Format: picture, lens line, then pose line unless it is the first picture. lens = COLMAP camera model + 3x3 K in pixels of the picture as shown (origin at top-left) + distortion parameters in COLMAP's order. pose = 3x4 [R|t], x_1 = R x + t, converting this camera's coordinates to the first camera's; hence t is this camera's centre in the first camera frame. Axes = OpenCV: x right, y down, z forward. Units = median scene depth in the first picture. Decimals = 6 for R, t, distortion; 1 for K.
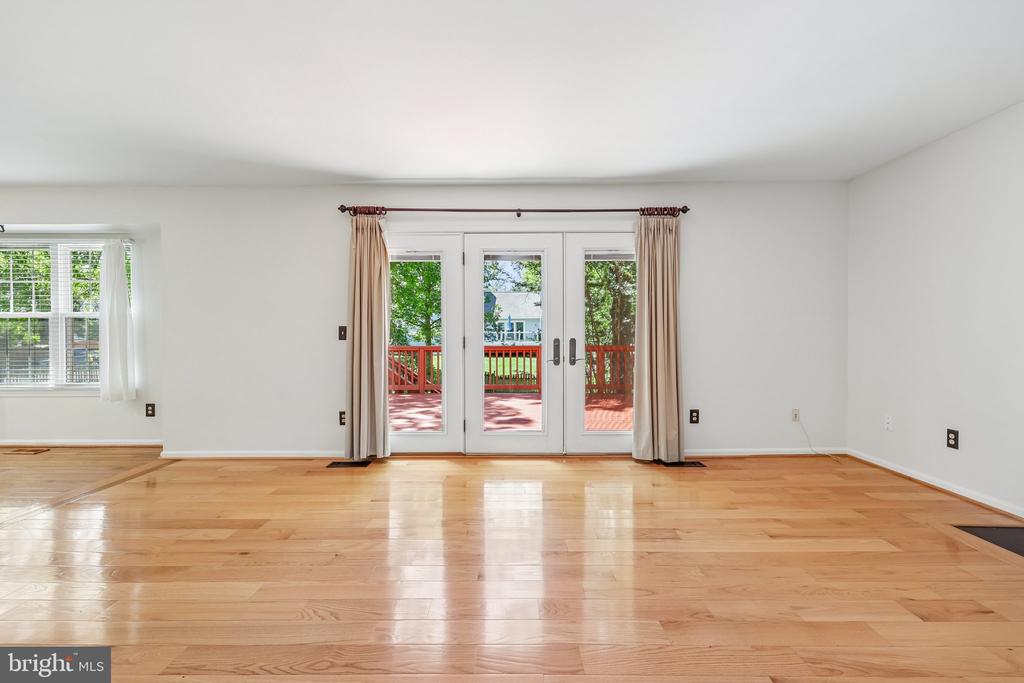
lens RADIAL K [[420.0, 0, 512.5], [0, 420.0, 341.3], [0, 0, 1]] dist [0.000342, -0.000335]
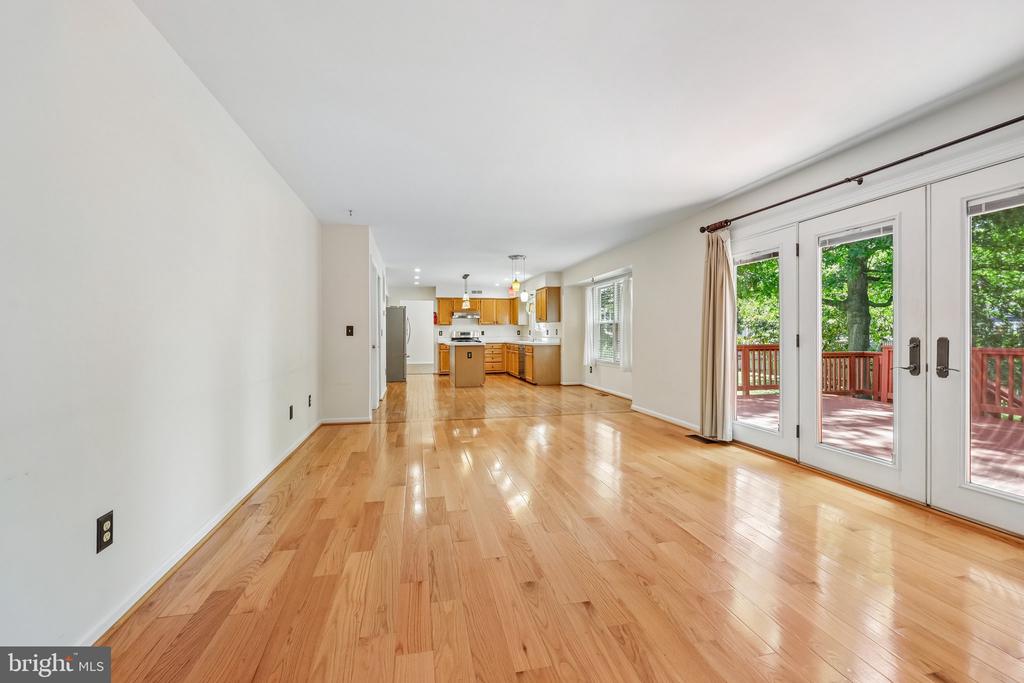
lens RADIAL K [[420.0, 0, 496.3], [0, 420.0, 340.0], [0, 0, 1]] dist [0.000342, -0.000335]
pose [[0.192059, 0.014364, -0.981278, 0.664315], [-0.005746, 0.999892, 0.013512, -0.008167], [0.981367, 0.003043, 0.192121, 0.170698]]
